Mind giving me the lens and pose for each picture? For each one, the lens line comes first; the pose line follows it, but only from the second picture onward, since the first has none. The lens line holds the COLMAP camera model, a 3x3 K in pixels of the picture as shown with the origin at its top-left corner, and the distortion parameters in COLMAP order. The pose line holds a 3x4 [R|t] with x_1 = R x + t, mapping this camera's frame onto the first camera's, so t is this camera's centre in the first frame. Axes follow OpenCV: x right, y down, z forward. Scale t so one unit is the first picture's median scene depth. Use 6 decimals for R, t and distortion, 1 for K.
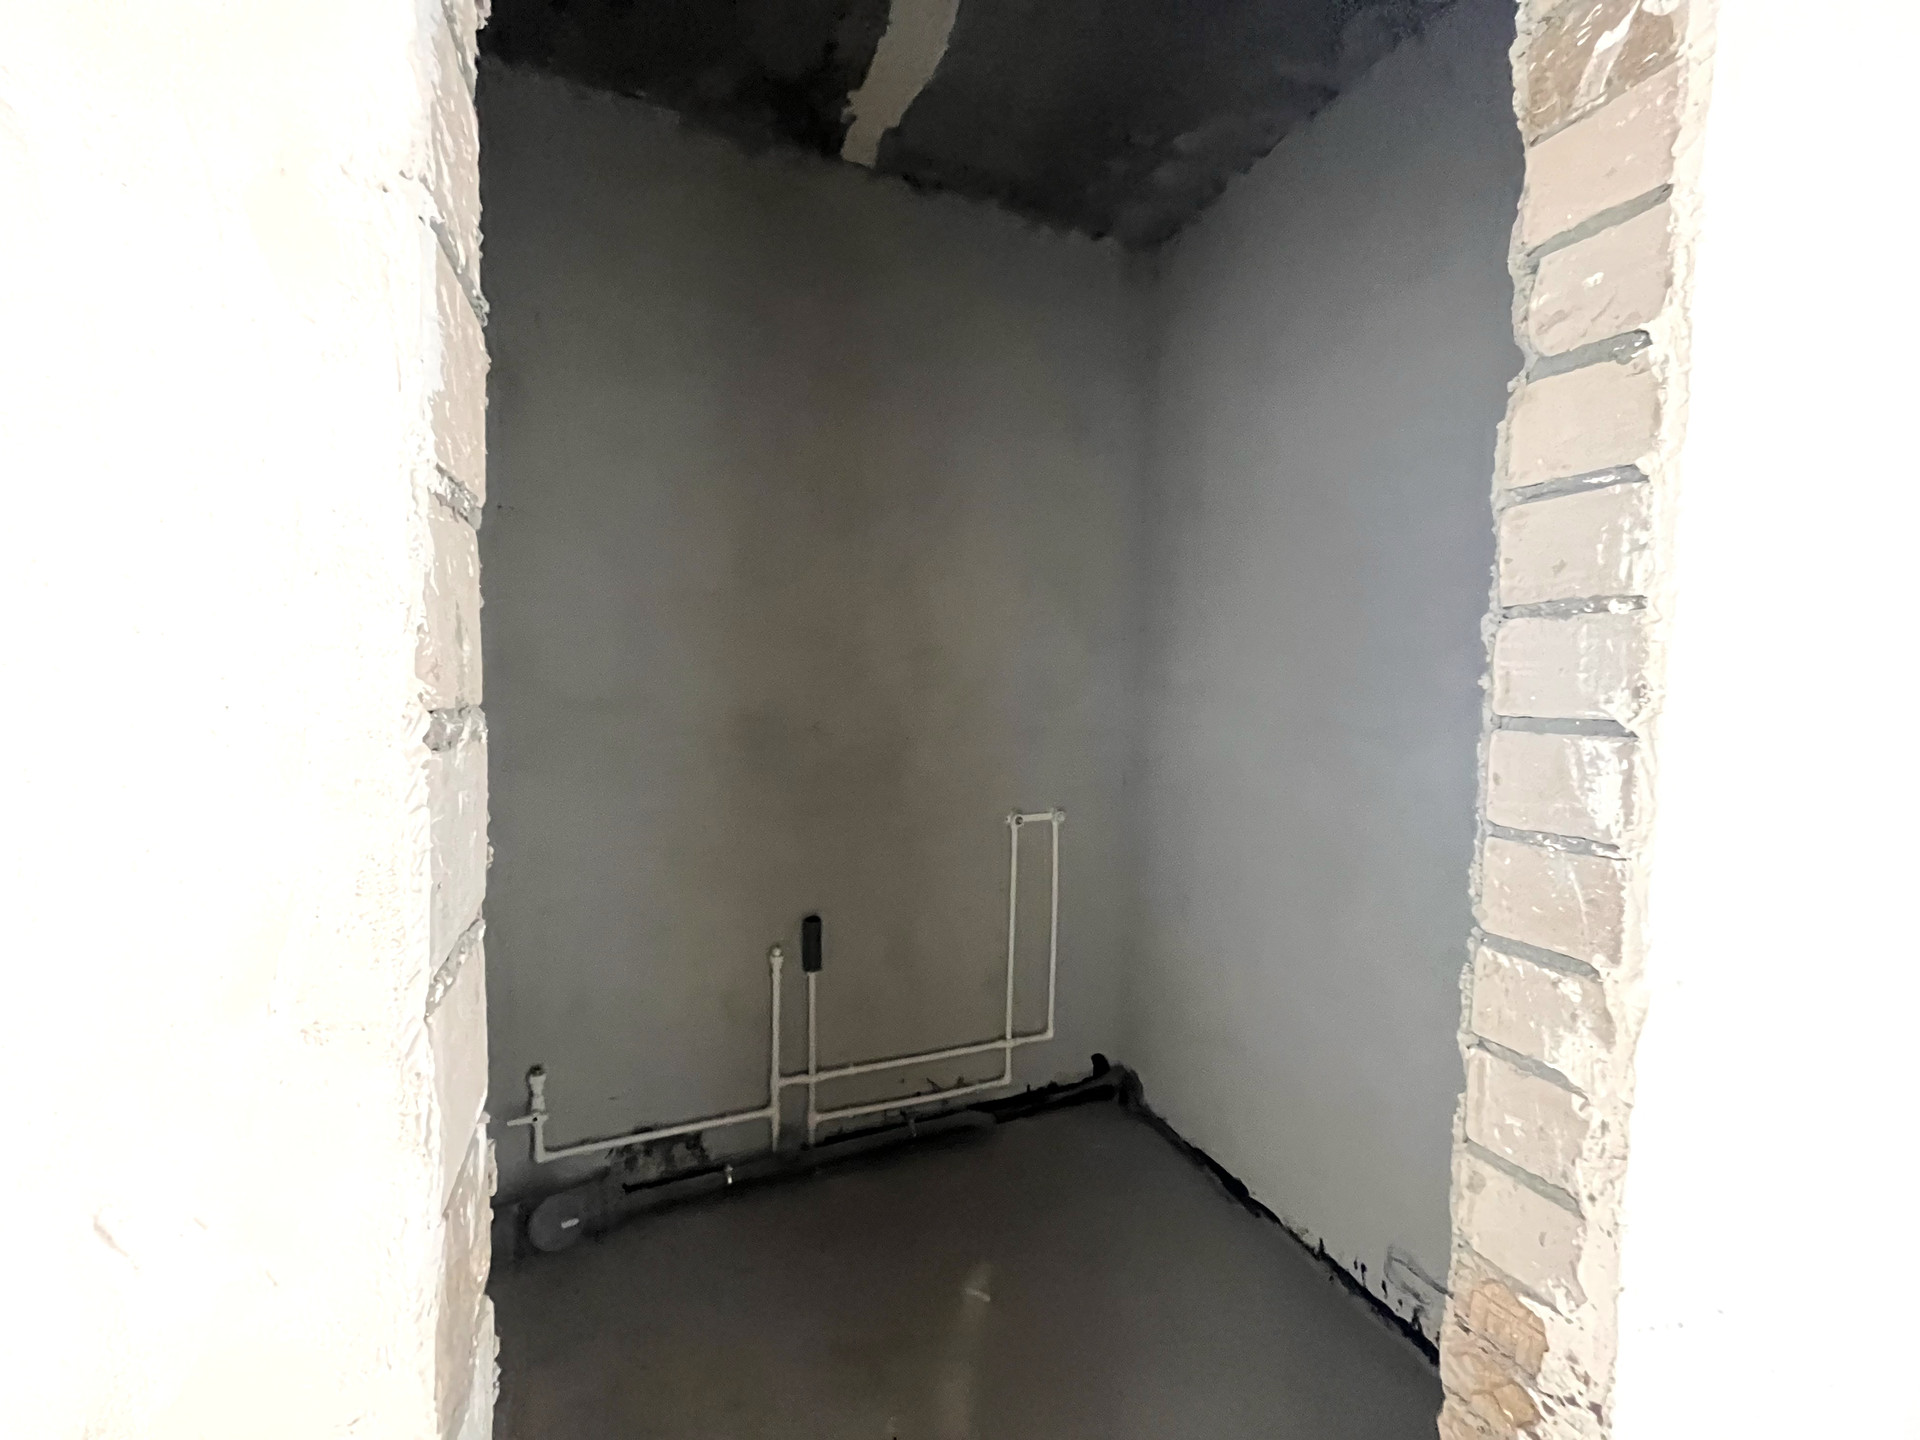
lens RADIAL K [[771.6, 0, 956.8], [0, 771.6, 724.6], [0, 0, 1]] dist [-0.004186, 0.000749]
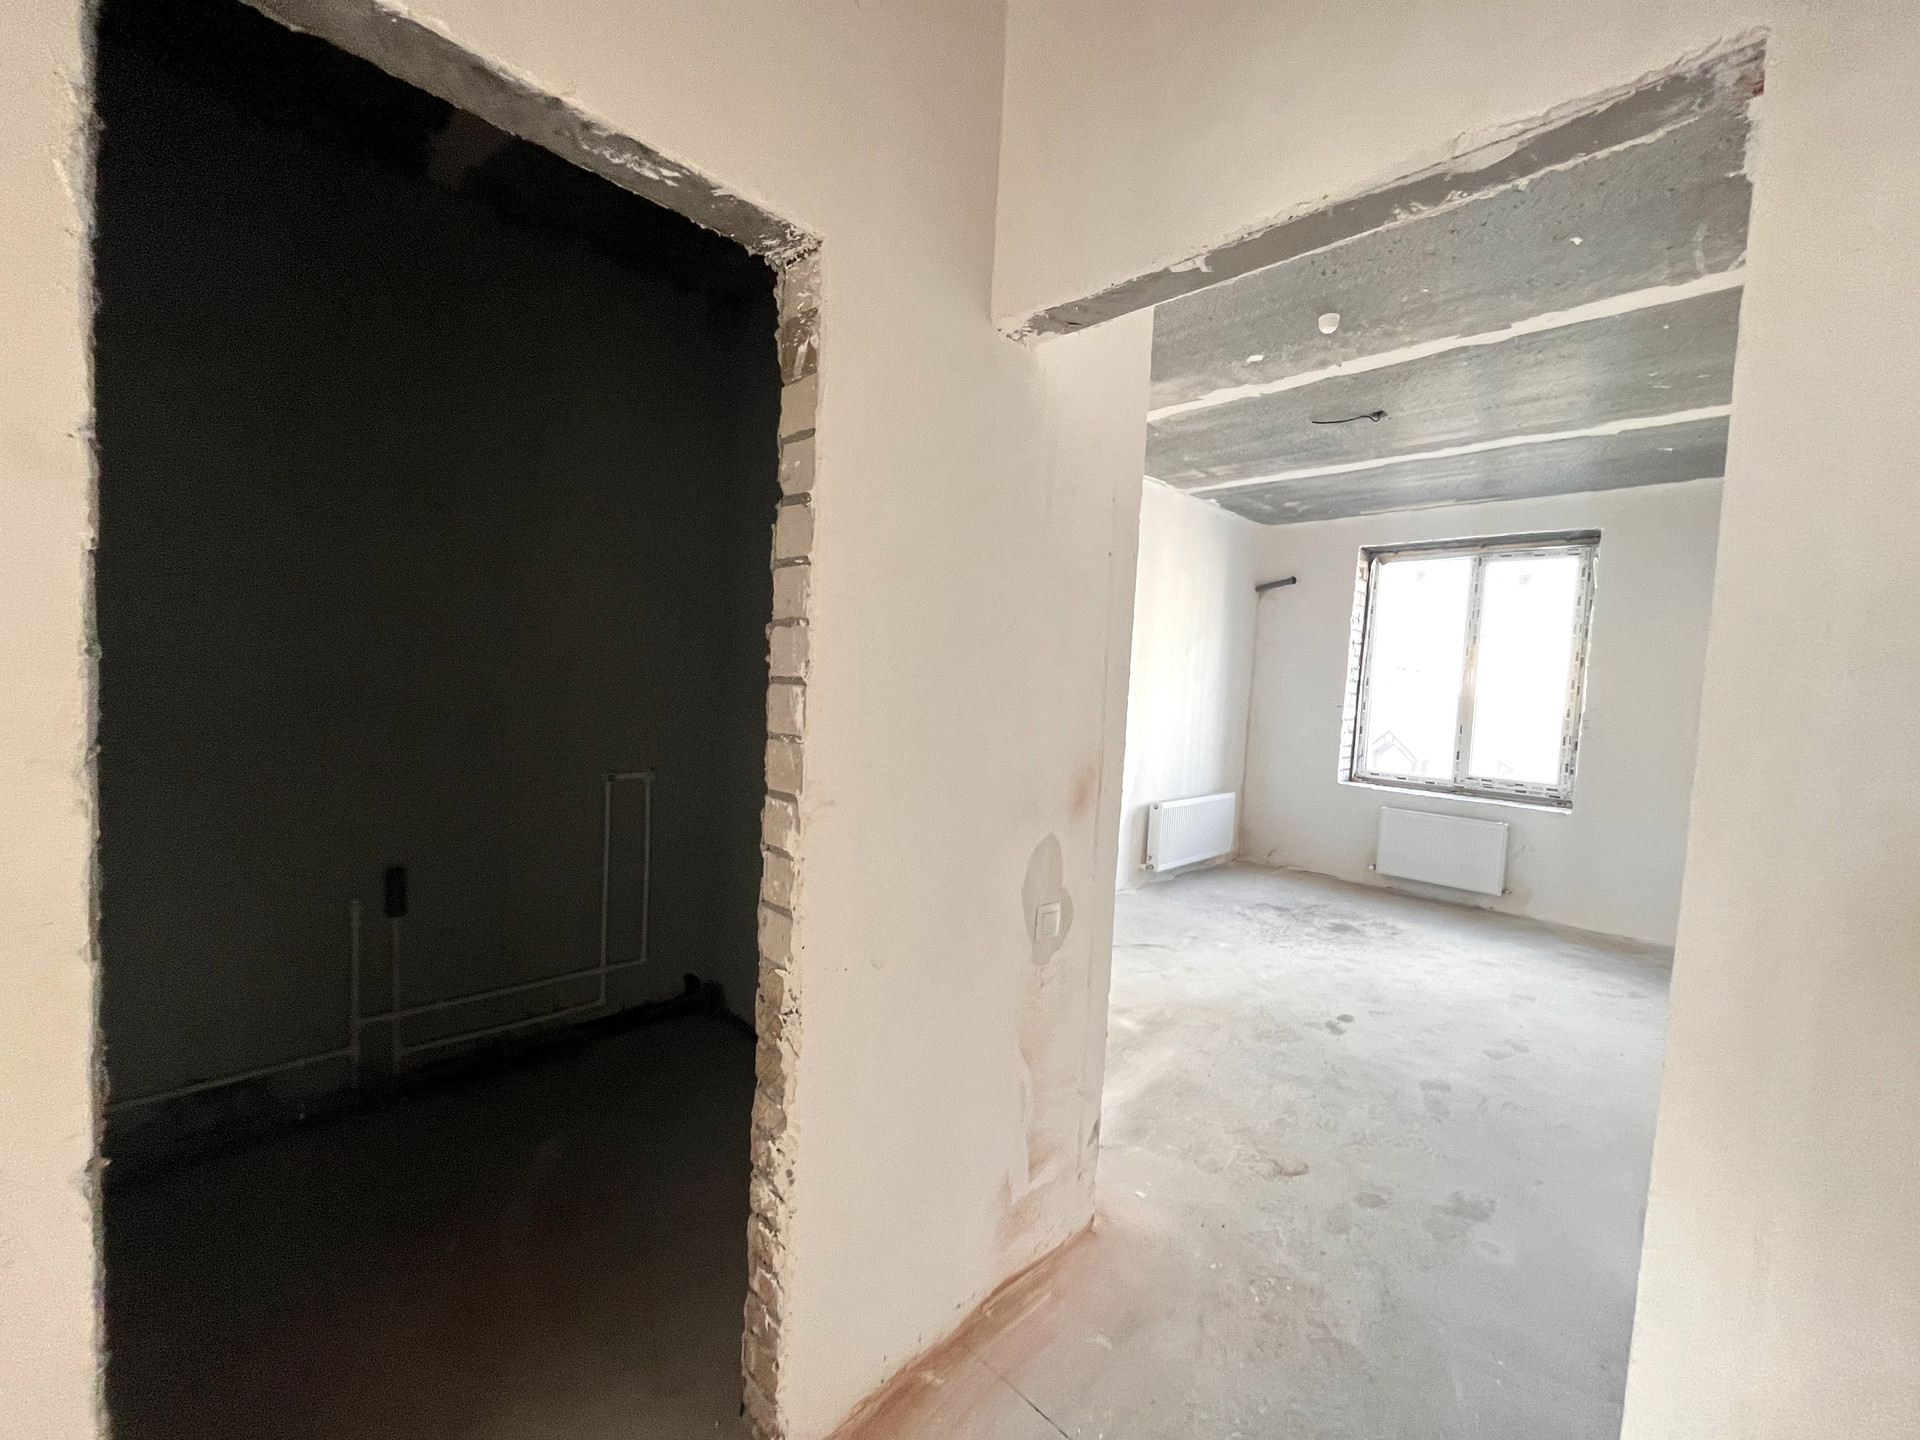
lens RADIAL K [[771.6, 0, 960.3], [0, 771.6, 725.3], [0, 0, 1]] dist [-0.004186, 0.000749]
pose [[0.921245, 0.002958, 0.388972, 0.371468], [-0.008398, 0.999889, 0.012286, 0.081094], [-0.388892, -0.014585, 0.921168, -0.935855]]
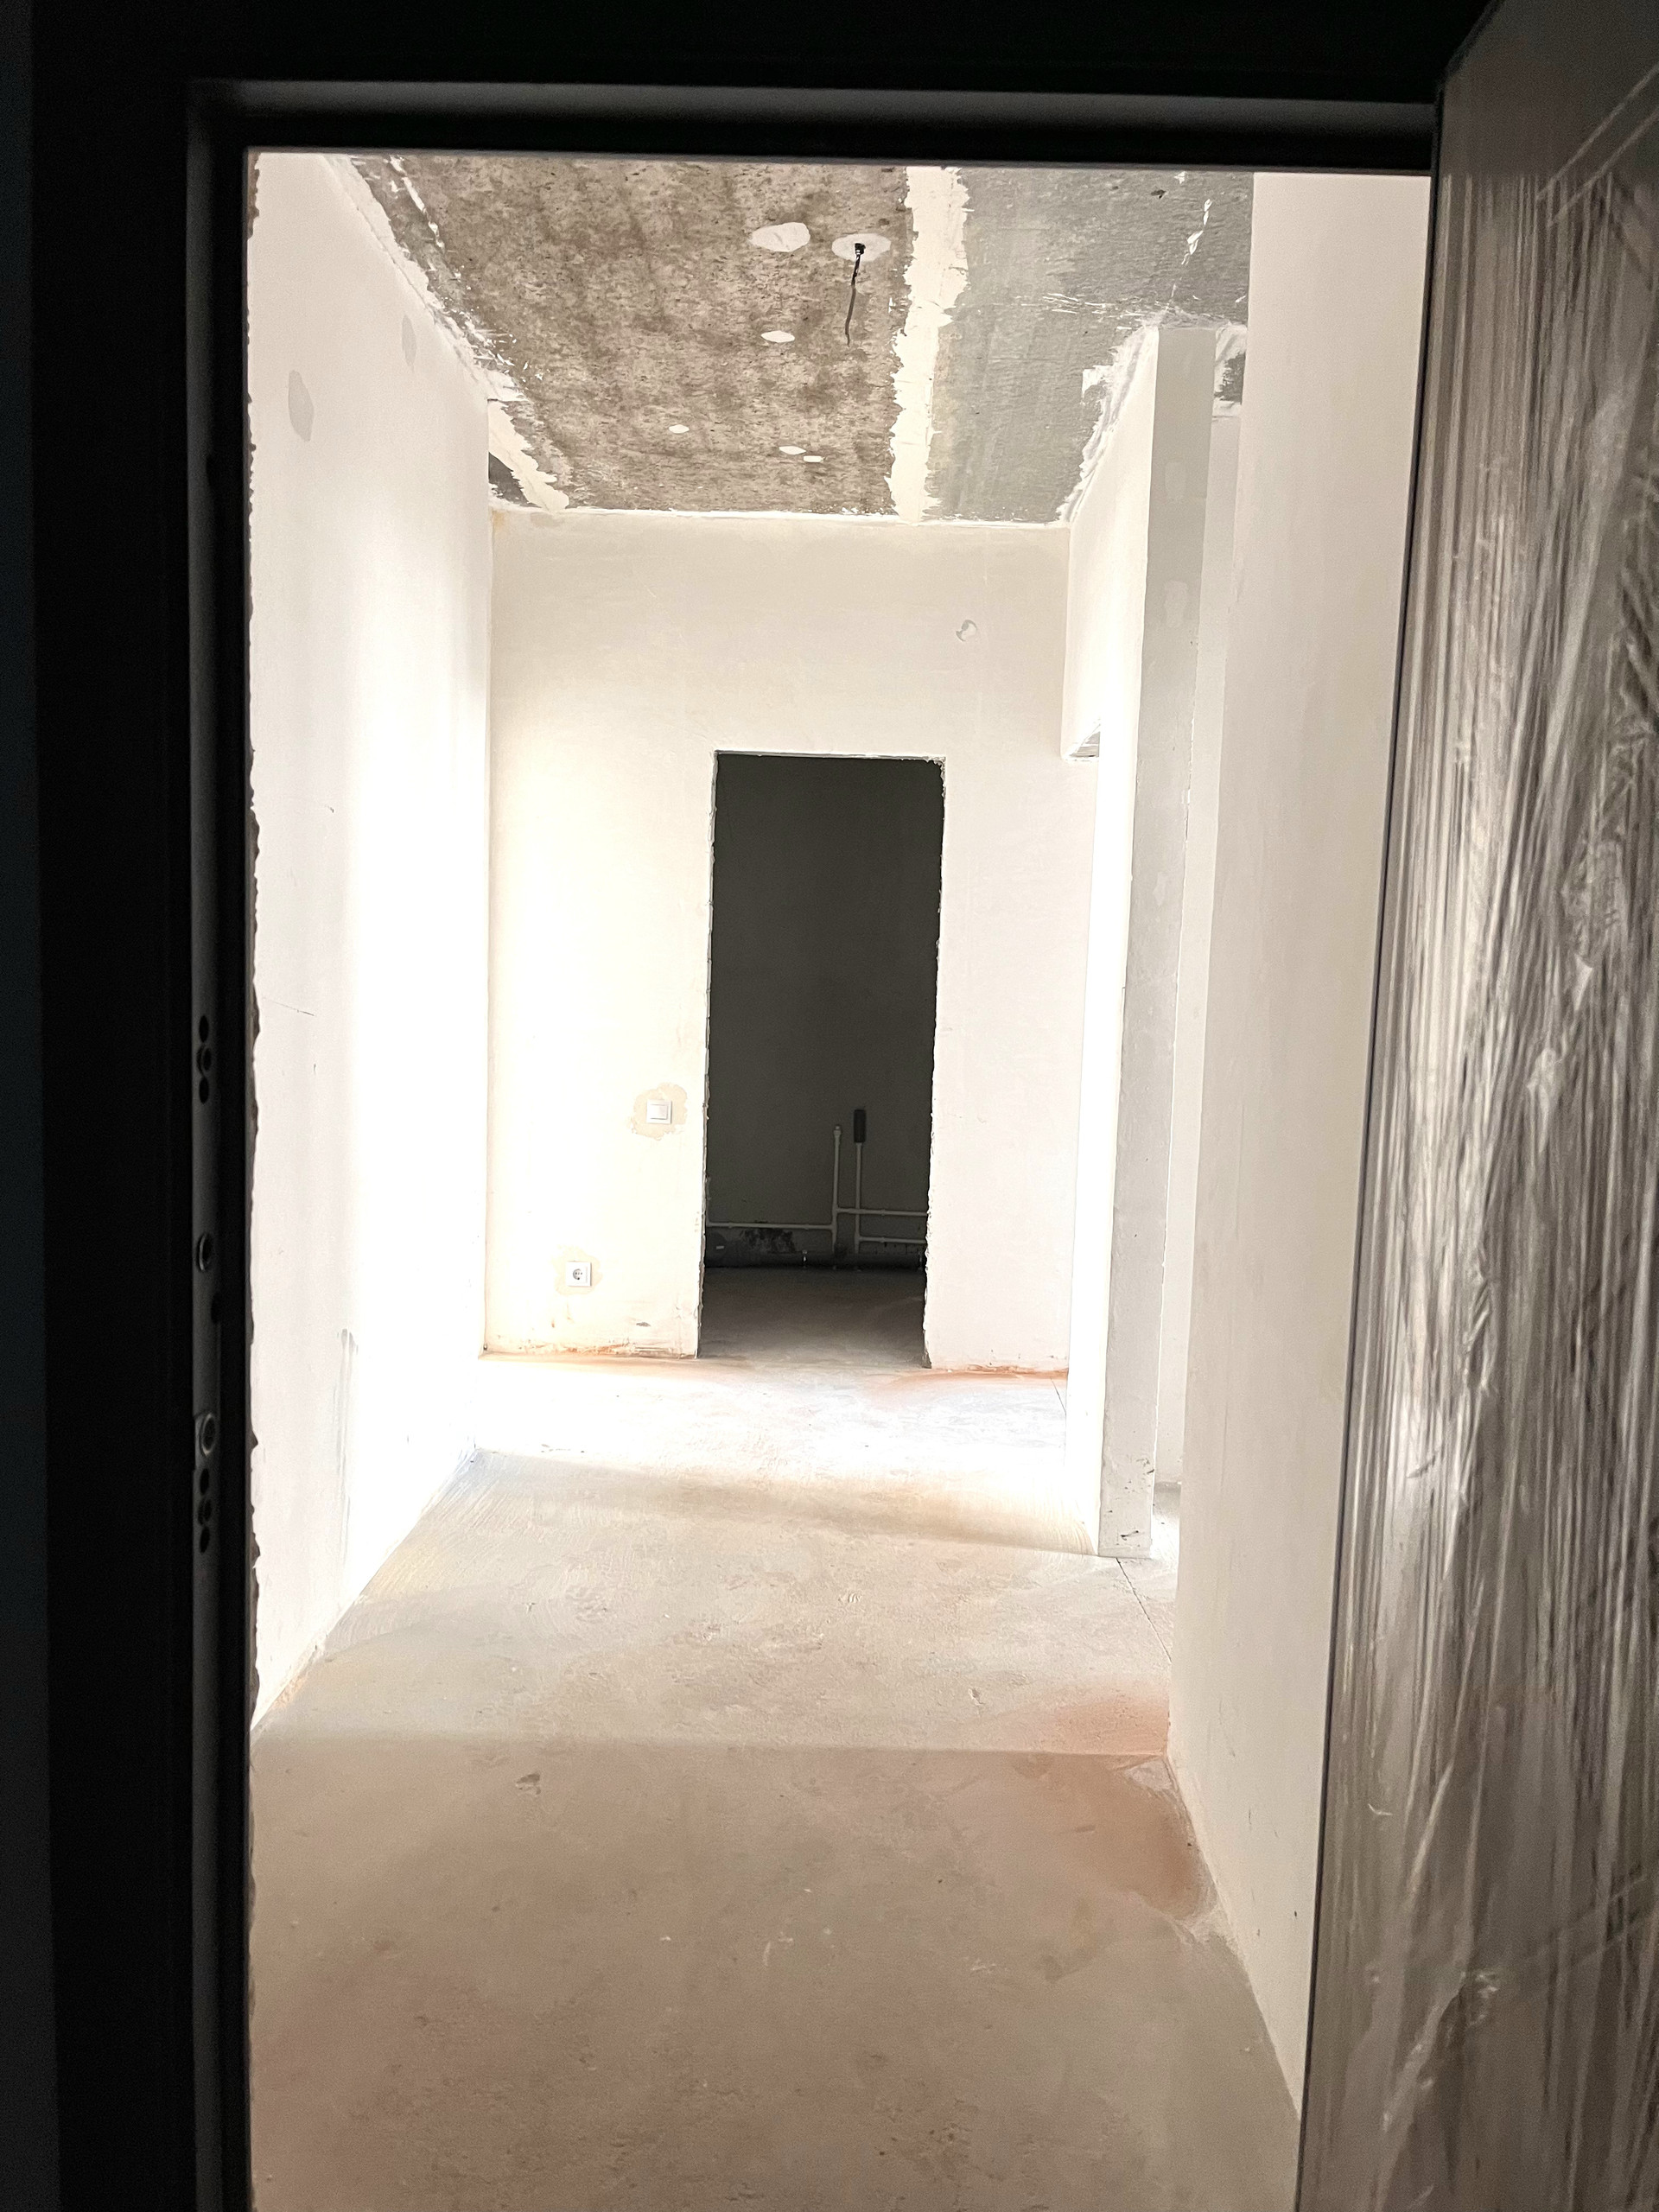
lens RADIAL K [[1675.7, 0, 814.4], [0, 1675.7, 1114.0], [0, 0, 1]] dist [0.024617, -0.010806]
pose [[0.909071, 0.043389, -0.414375, 3.489797], [-0.034884, 0.998997, 0.028075, 0.492499], [0.415178, -0.011067, 0.909673, -6.585167]]
